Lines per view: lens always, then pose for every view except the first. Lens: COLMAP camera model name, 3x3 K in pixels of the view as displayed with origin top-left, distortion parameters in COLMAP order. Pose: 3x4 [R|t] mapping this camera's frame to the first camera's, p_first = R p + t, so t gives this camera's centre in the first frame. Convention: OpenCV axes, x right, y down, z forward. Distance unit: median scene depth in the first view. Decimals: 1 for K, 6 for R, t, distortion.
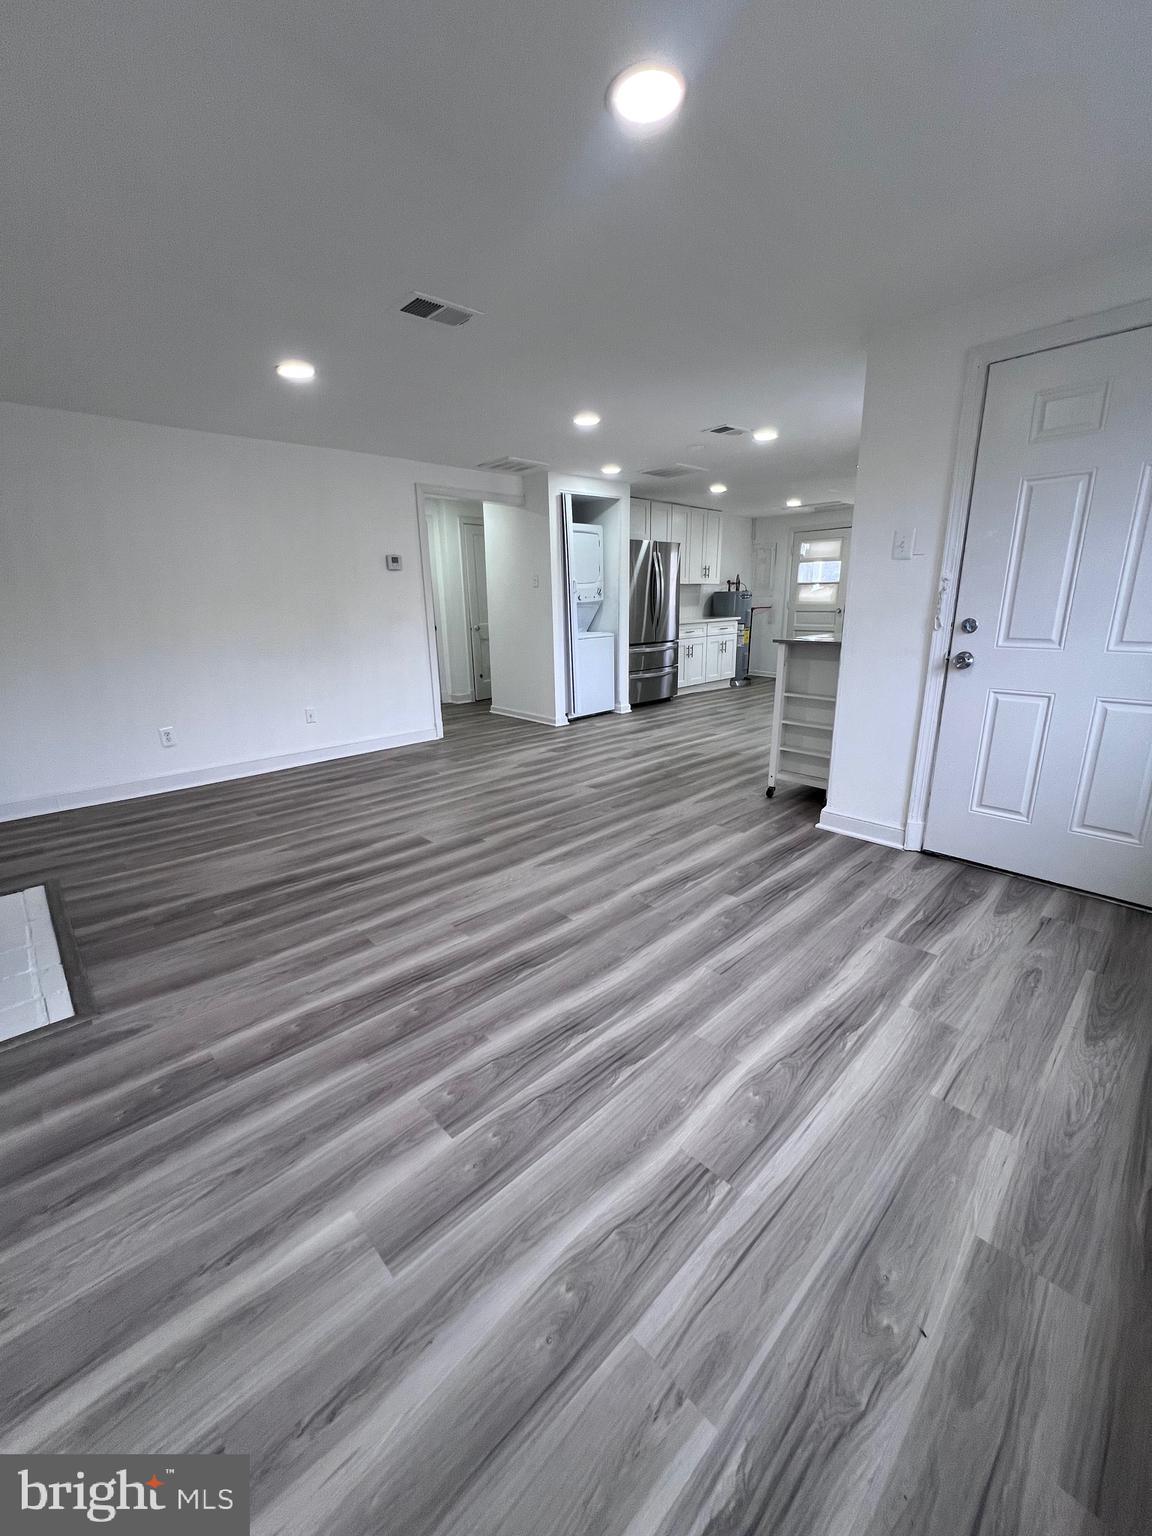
lens RADIAL K [[613.2, 0, 578.2], [0, 613.2, 766.8], [0, 0, 1]] dist [-0.005161, 0.000795]
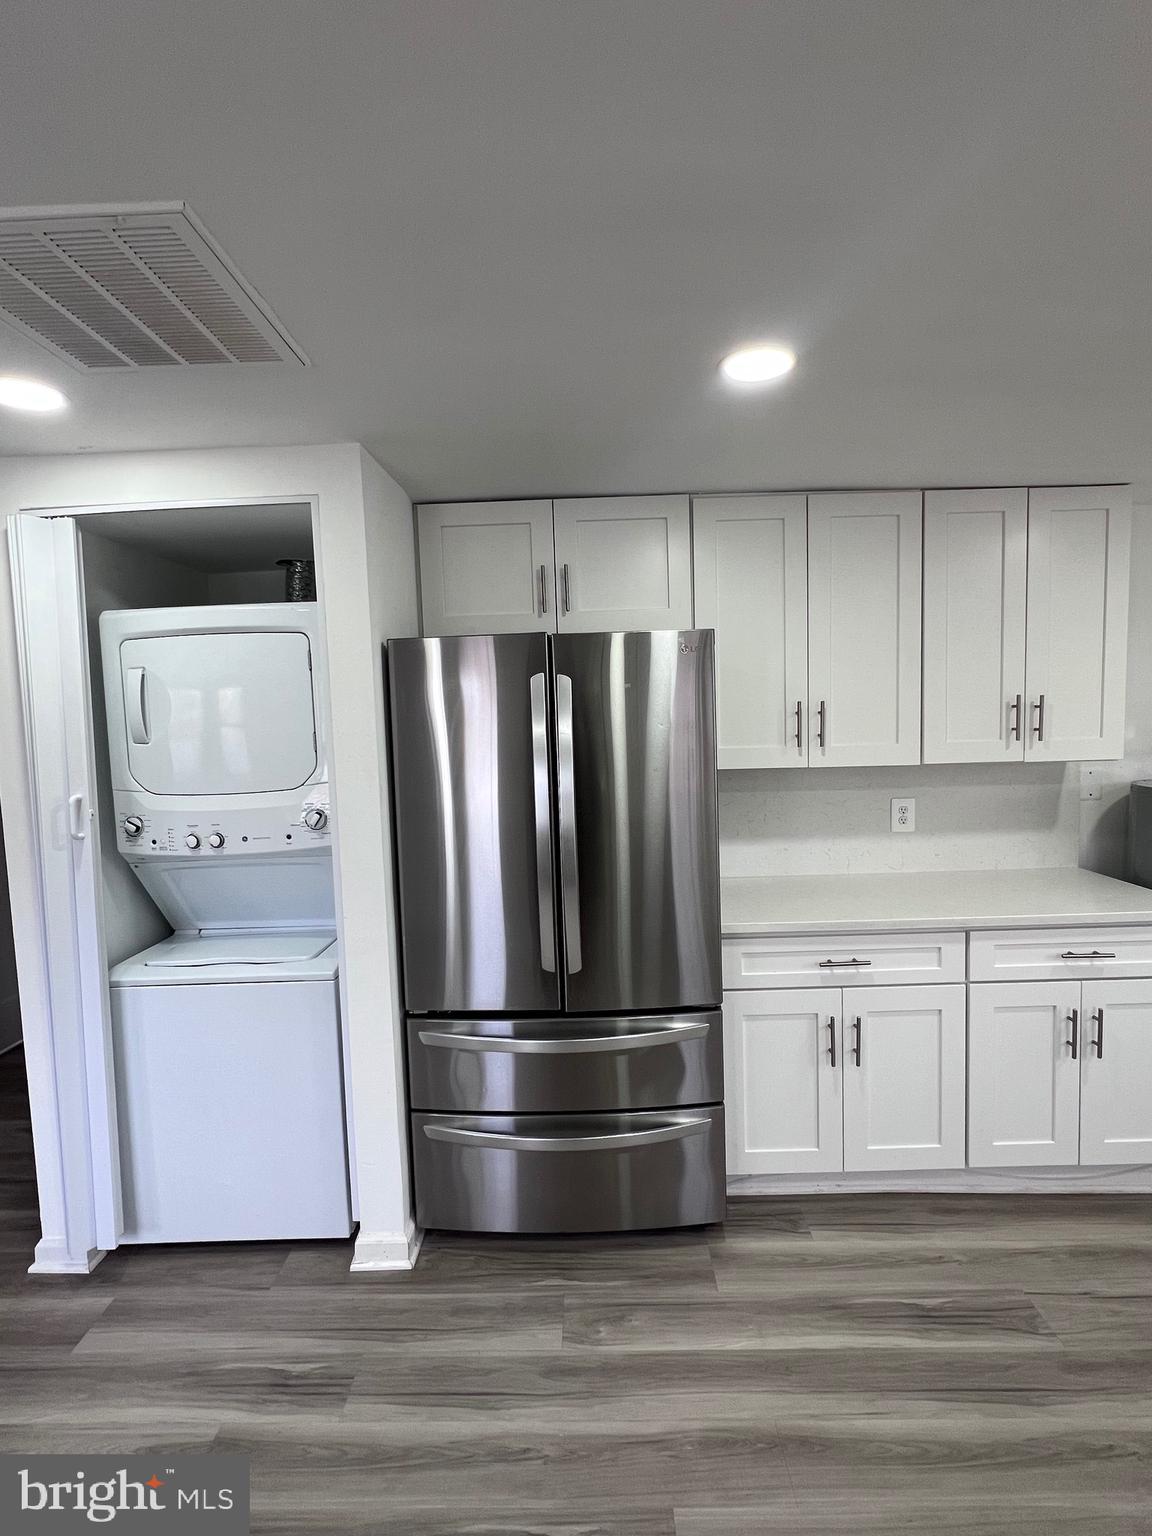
lens RADIAL K [[740.3, 0, 575.1], [0, 740.3, 765.7], [0, 0, 1]] dist [-0.002751, 0.000326]
pose [[0.716141, 0.042868, -0.696637, 0.700331], [-0.170755, 0.978542, -0.115321, -0.556022], [0.676745, 0.201541, 0.708094, 1.581373]]
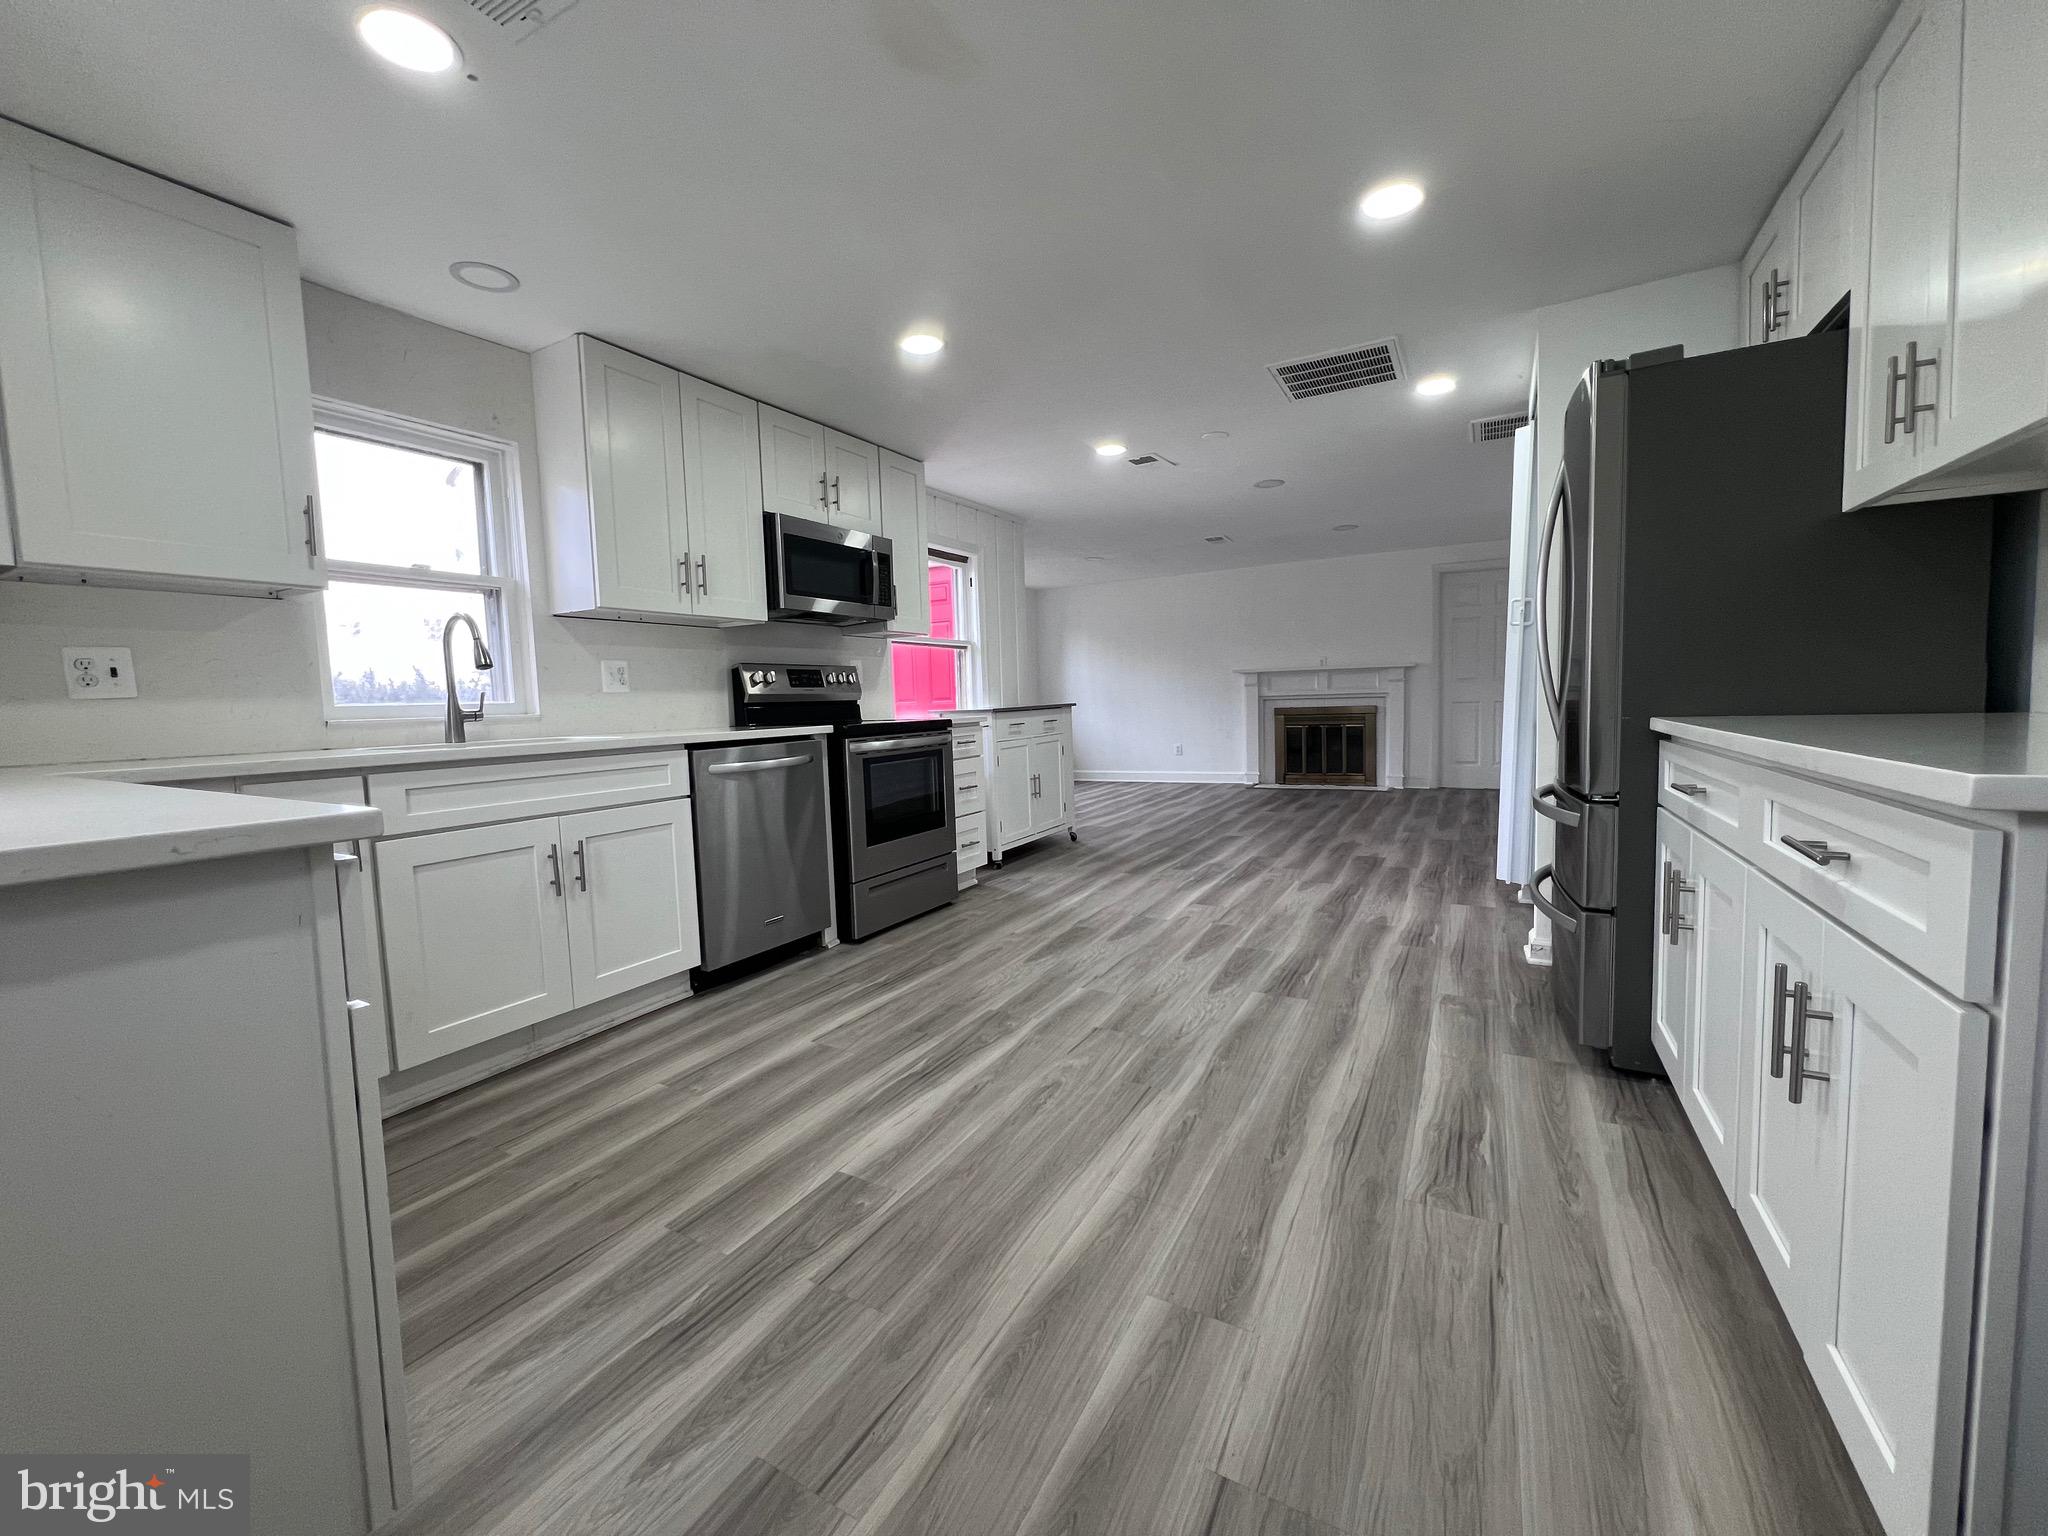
lens RADIAL K [[817.0, 0, 1019.7], [0, 817.0, 759.9], [0, 0, 1]] dist [-0.002253, -0.000201]
pose [[-0.955201, 0.070254, -0.287499, 0.944033], [-0.030892, 0.942443, 0.332936, -0.669513], [0.294341, 0.326902, -0.898053, 2.585183]]
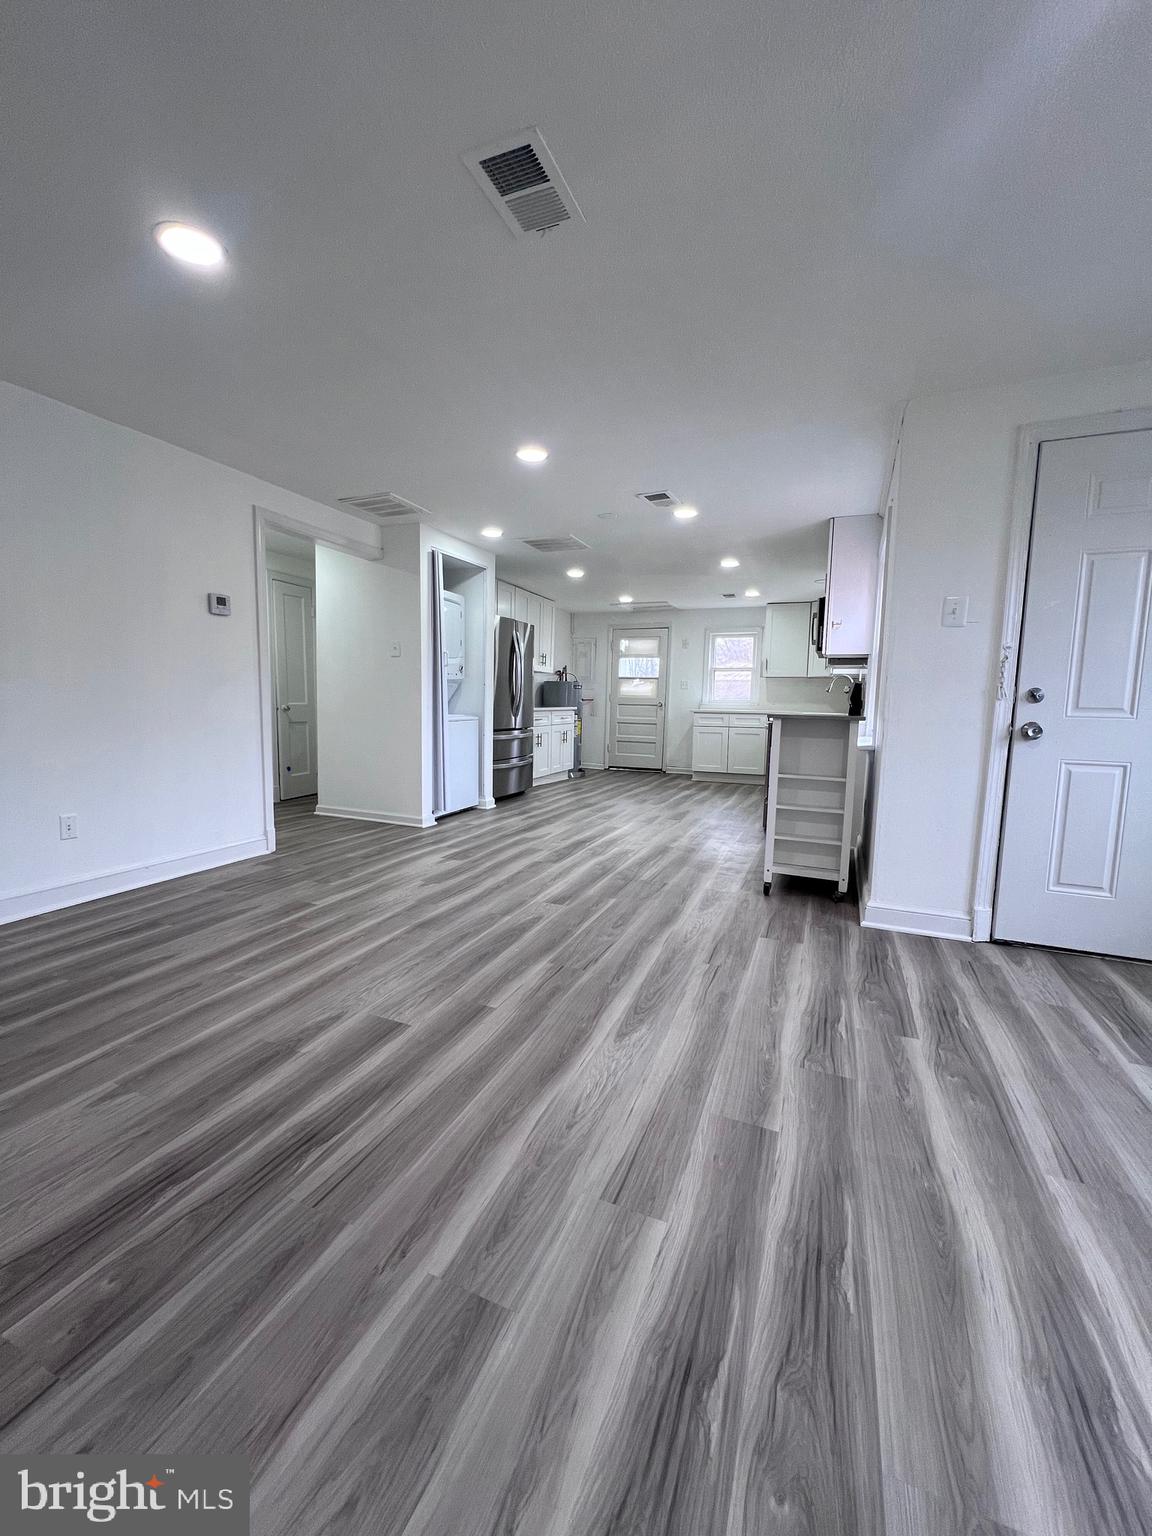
lens RADIAL K [[613.2, 0, 580.2], [0, 613.2, 765.5], [0, 0, 1]] dist [-0.005161, 0.000795]
pose [[0.912695, -0.006451, 0.408590, -0.315427], [0.072511, 0.986565, -0.146396, -0.025804], [-0.402156, 0.163242, 0.900901, 0.341735]]
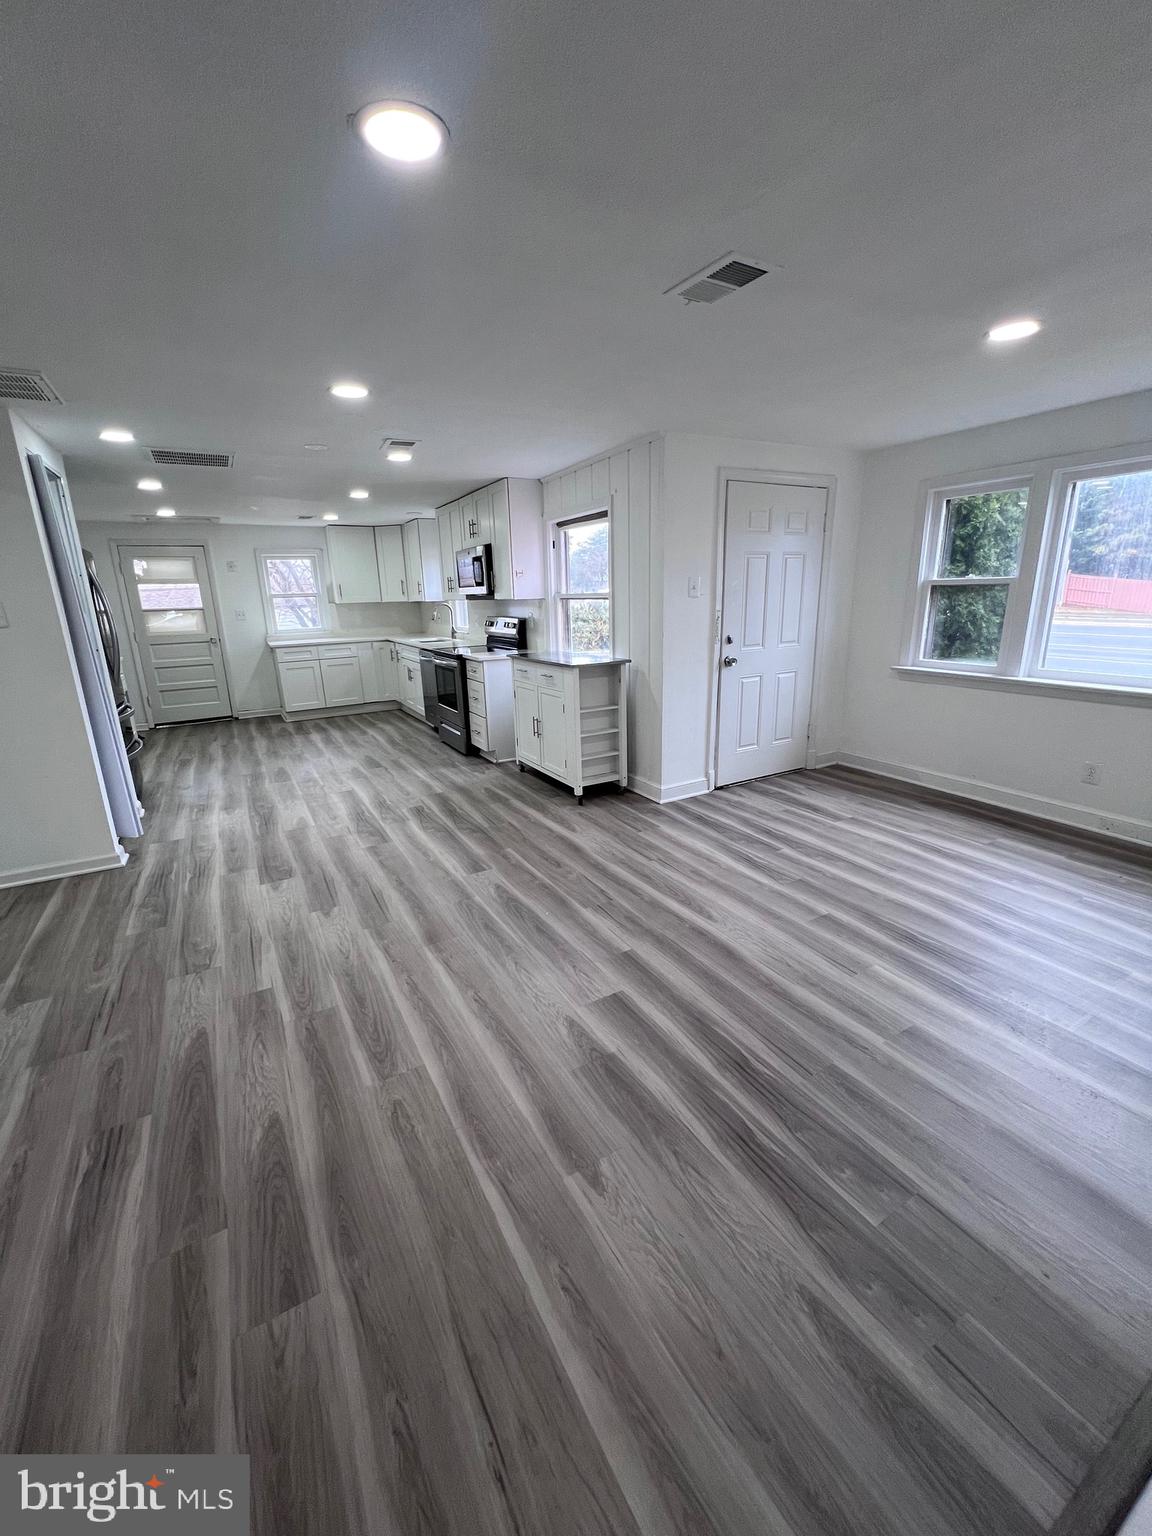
lens RADIAL K [[613.2, 0, 579.6], [0, 613.2, 767.0], [0, 0, 1]] dist [-0.005161, 0.000795]
pose [[0.235174, -0.253307, 0.938365, -0.809628], [0.280769, 0.941989, 0.183919, -0.249910], [-0.930517, 0.220211, 0.292652, 0.753070]]
